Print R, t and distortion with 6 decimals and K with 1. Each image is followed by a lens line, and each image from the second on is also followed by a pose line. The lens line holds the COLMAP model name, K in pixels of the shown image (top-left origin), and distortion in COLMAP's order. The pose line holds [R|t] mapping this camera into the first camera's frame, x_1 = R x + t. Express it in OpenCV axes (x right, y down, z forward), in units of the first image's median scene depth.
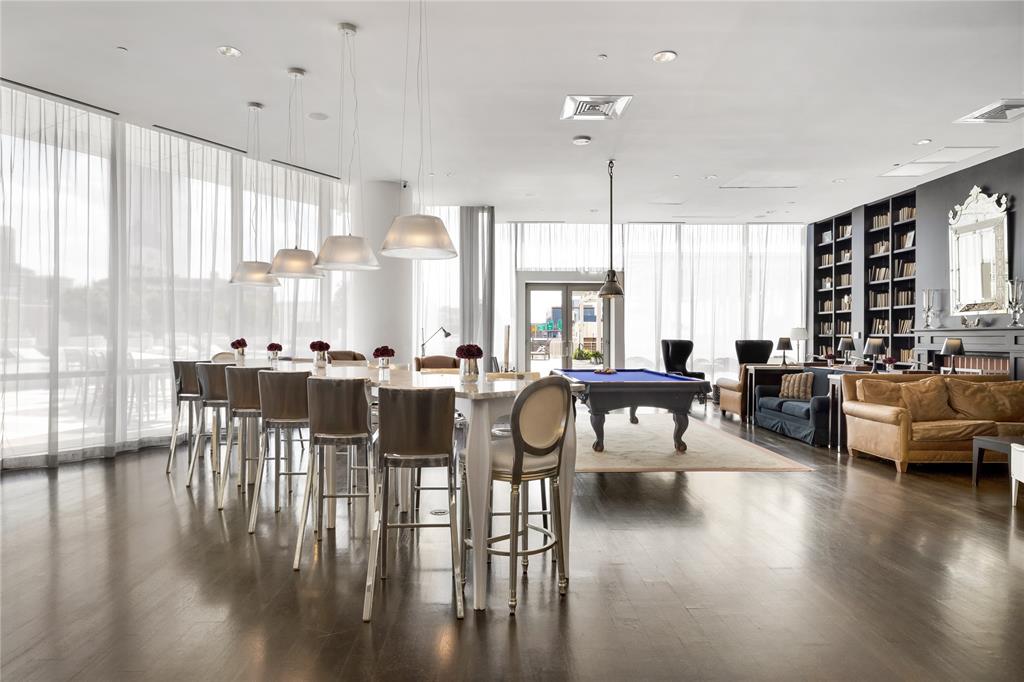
lens RADIAL K [[590.1, 0, 512.0], [0, 590.1, 341.0], [0, 0, 1]] dist [0.002468, 0.000487]
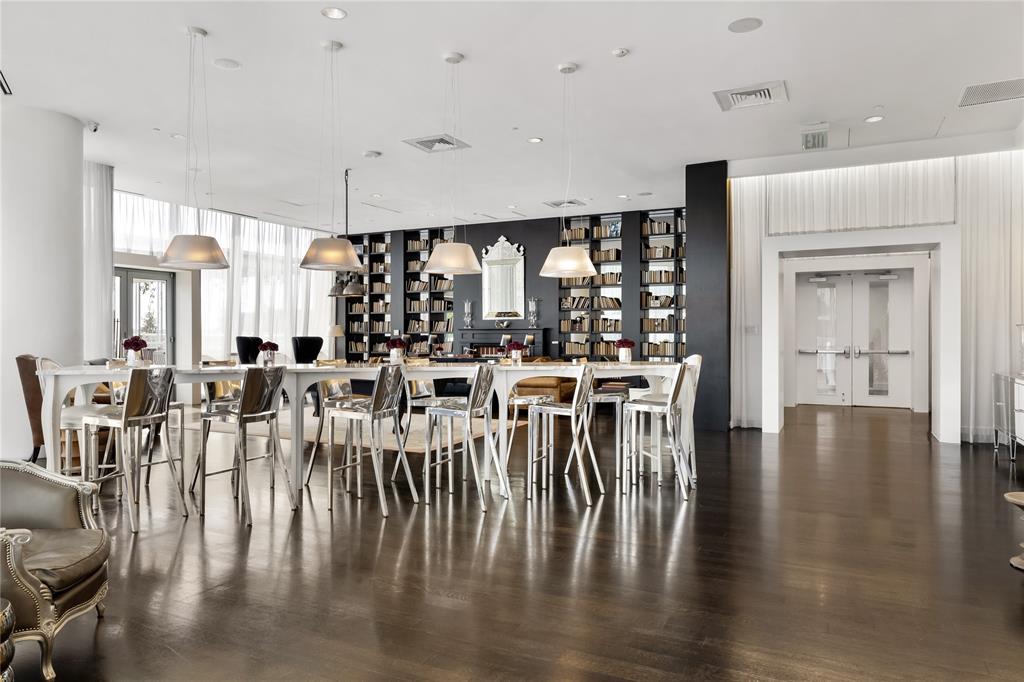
lens RADIAL K [[677.3, 0, 512.2], [0, 677.3, 341.8], [0, 0, 1]] dist [0.000583, -0.000112]
pose [[0.464347, -0.003082, 0.885648, -0.715336], [0.005947, 0.999982, 0.000361, 0.013842], [-0.885633, 0.005100, 0.464357, 0.141486]]
